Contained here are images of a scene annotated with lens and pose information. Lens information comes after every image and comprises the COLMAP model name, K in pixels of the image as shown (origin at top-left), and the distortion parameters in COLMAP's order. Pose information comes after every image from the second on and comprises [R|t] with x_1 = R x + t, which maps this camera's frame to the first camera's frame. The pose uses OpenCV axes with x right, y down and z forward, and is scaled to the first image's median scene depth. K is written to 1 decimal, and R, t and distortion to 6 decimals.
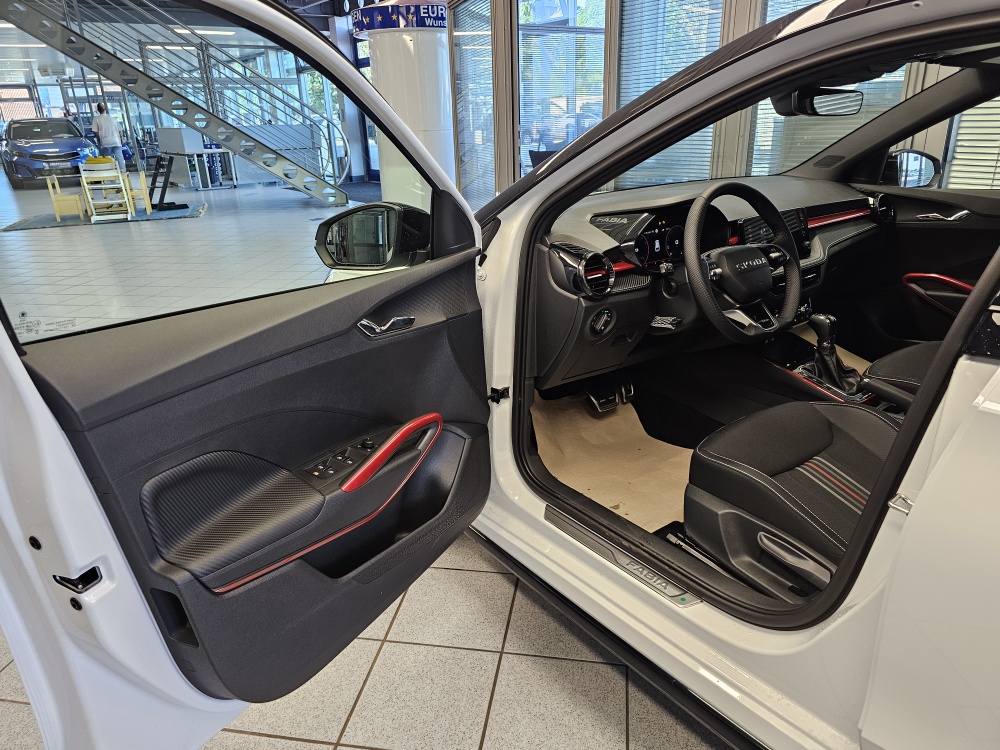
lens RADIAL K [[677.7, 0, 501.9], [0, 677.7, 369.5], [0, 0, 1]] dist [0.055578, -0.057669]
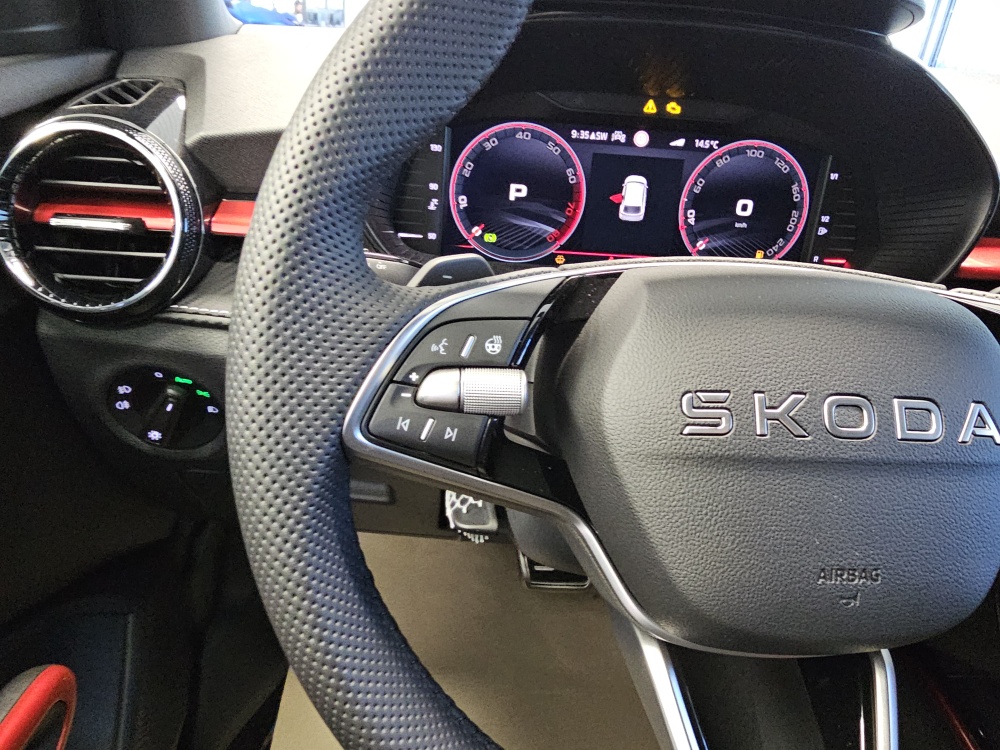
lens RADIAL K [[687.4, 0, 495.6], [0, 687.4, 367.6], [0, 0, 1]] dist [0.001570, -0.006007]
pose [[0.822130, 0.330100, -0.463829, 0.319748], [-0.292889, 0.943889, 0.152610, -0.141812], [0.488179, 0.010385, 0.872682, 0.727744]]
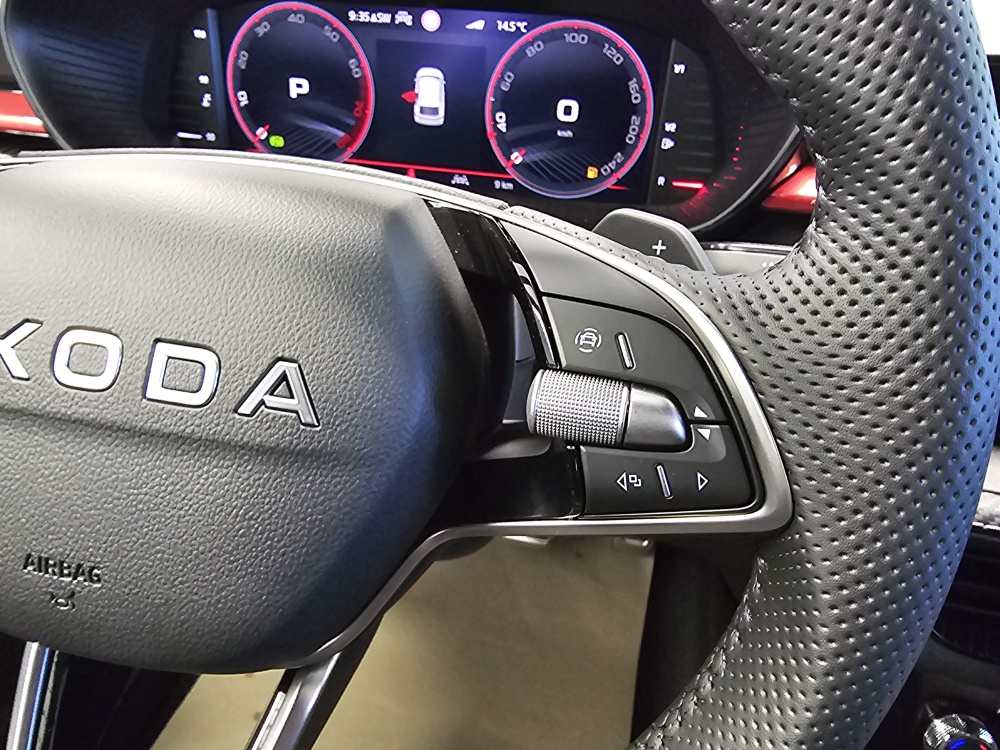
lens RADIAL K [[687.4, 0, 499.1], [0, 687.4, 370.8], [0, 0, 1]] dist [0.001570, -0.006007]
pose [[0.643353, 0.454372, -0.616152, 0.405692], [-0.320830, 0.890763, 0.321885, -0.177044], [0.695101, -0.009405, 0.718851, 0.836613]]
